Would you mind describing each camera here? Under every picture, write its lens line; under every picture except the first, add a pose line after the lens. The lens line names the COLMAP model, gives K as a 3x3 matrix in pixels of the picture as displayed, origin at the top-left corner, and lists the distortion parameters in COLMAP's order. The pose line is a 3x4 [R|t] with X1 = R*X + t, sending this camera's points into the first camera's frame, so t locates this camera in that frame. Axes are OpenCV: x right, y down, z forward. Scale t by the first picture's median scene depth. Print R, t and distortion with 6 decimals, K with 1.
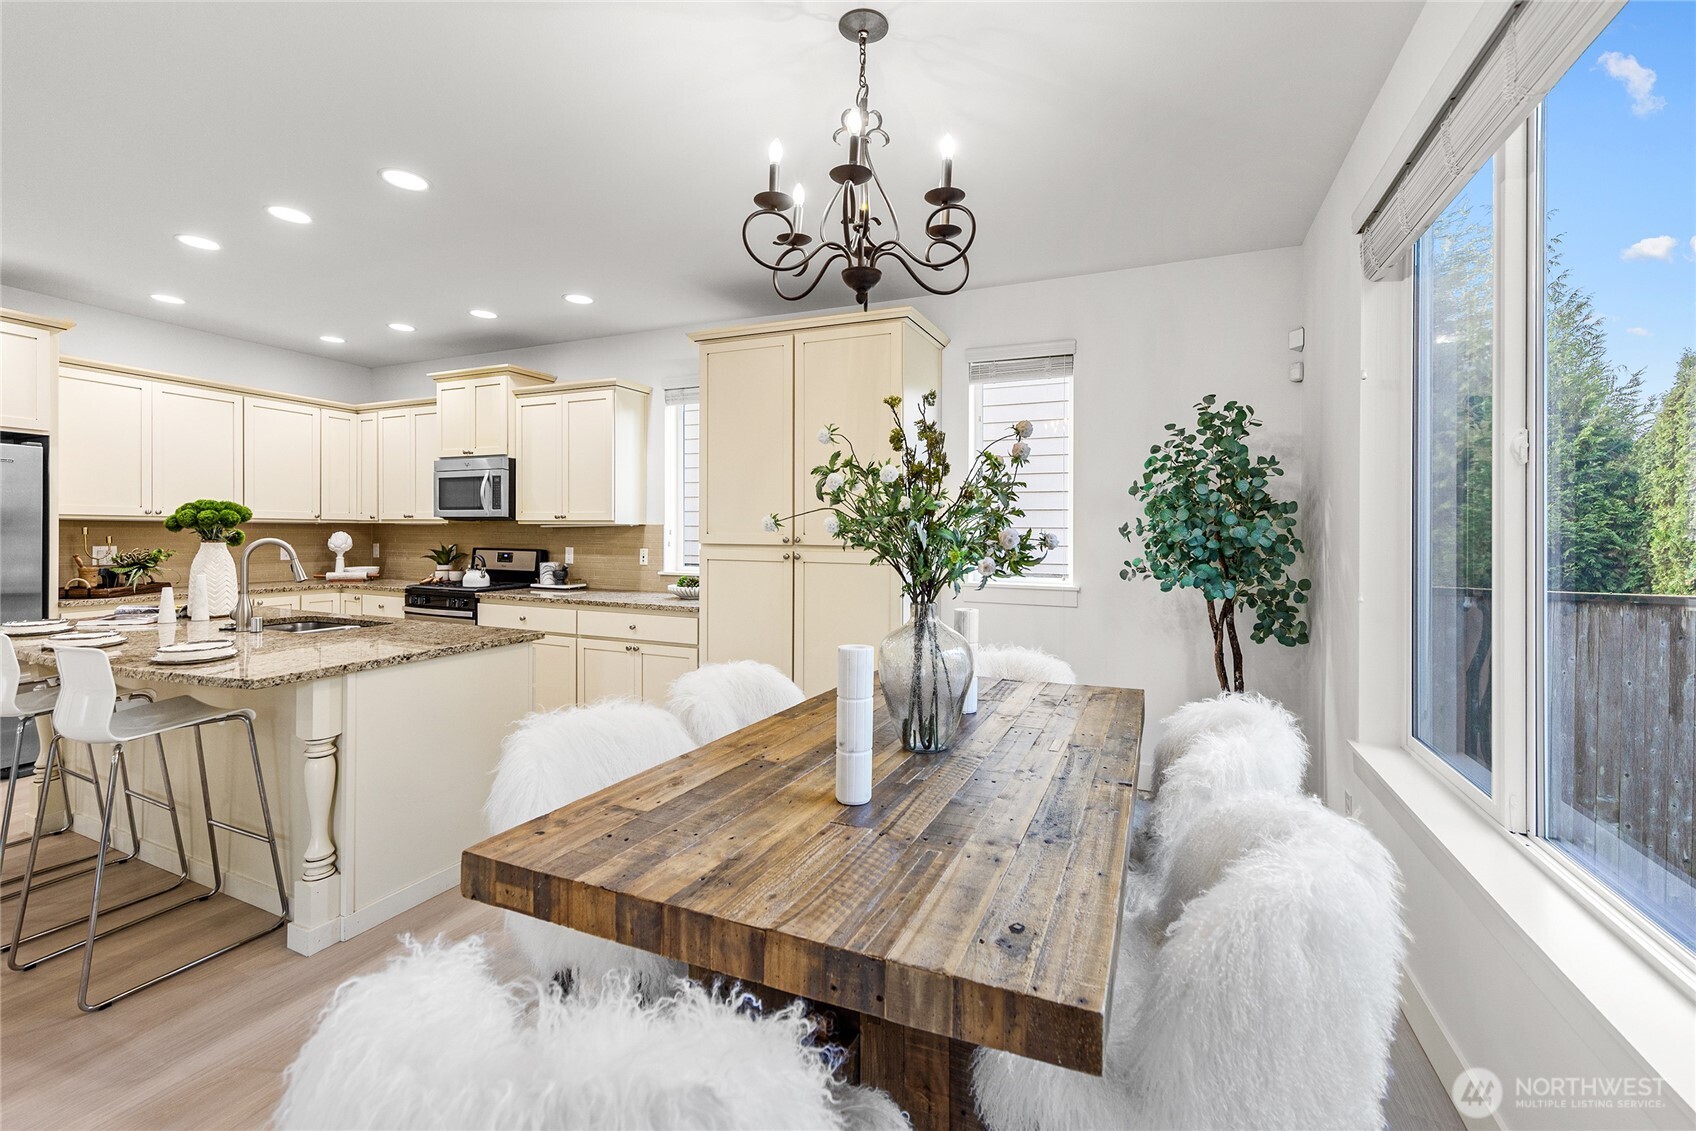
lens RADIAL K [[714.8, 0, 847.4], [0, 714.8, 536.6], [0, 0, 1]] dist [-0.000065, 0.000012]
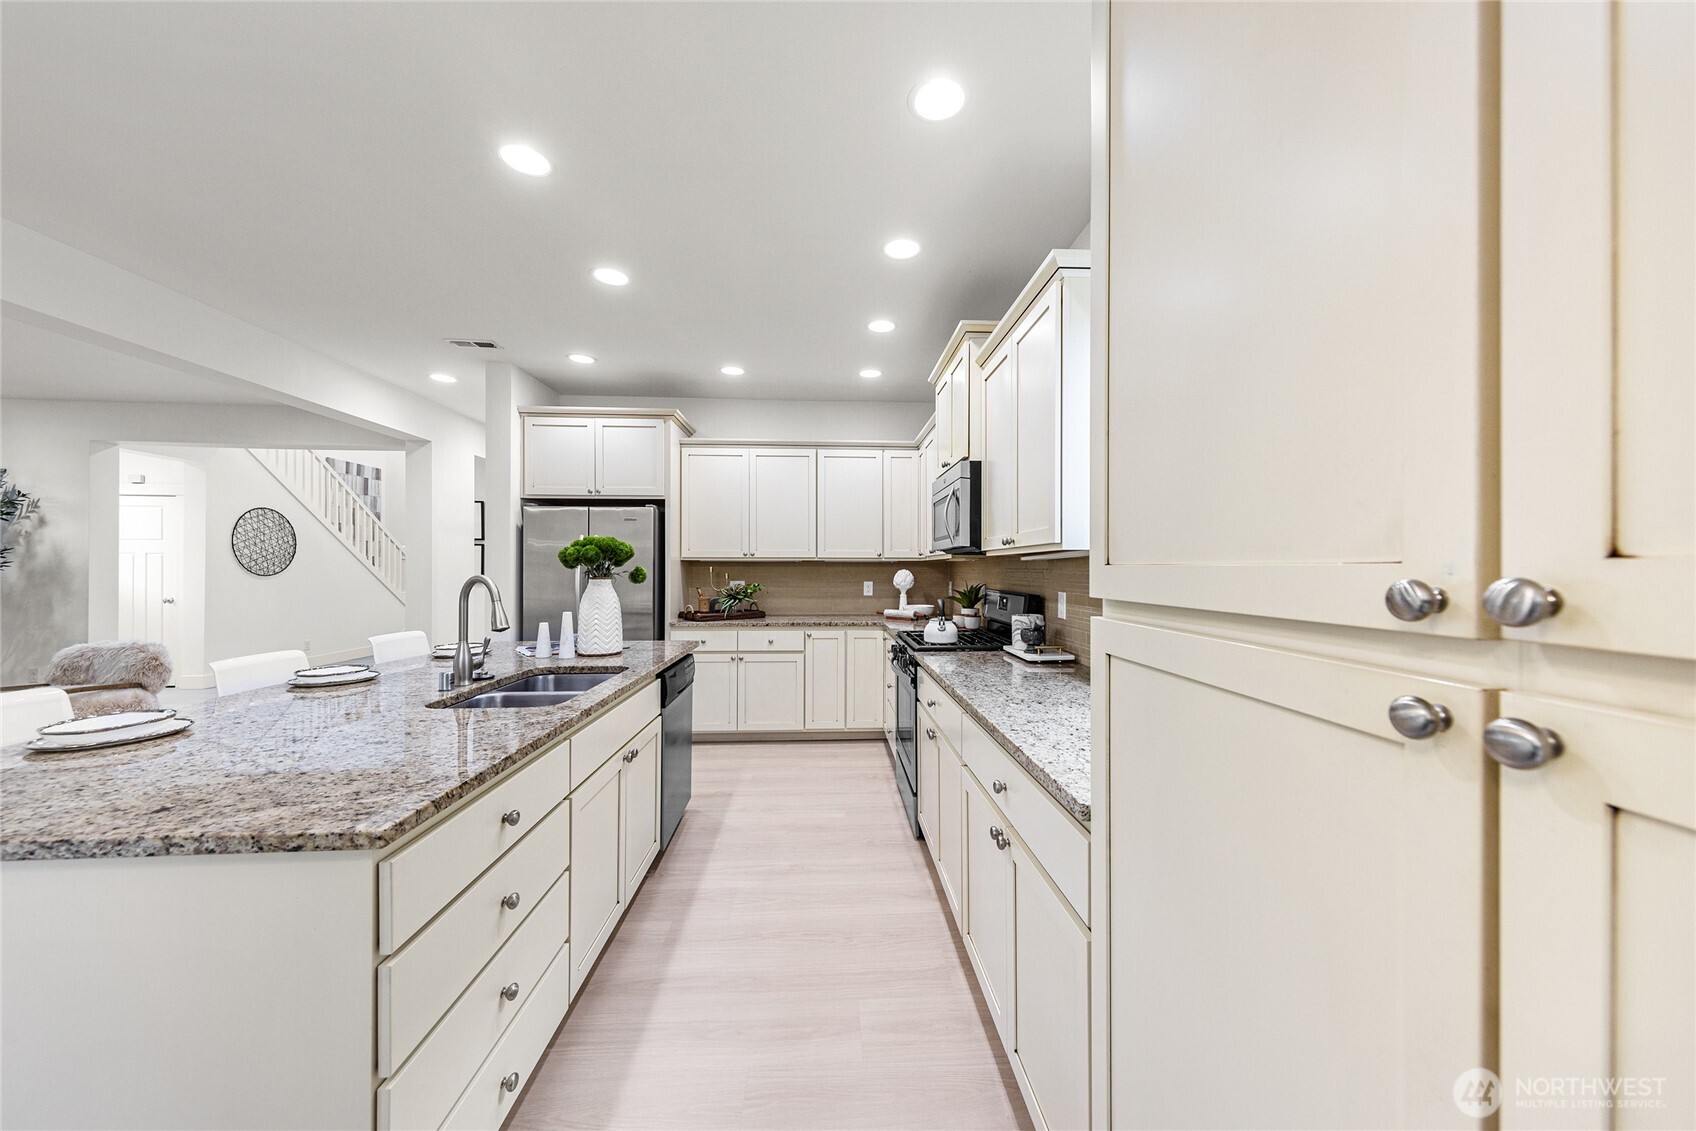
lens RADIAL K [[565.5, 0, 848.0], [0, 565.5, 565.5], [0, 0, 1]] dist [0.000280, 0.000034]
pose [[0.426119, -0.015717, -0.904530, -0.032422], [0.004978, 0.999875, -0.015029, -0.000747], [0.904653, 0.001901, 0.426144, 0.860559]]
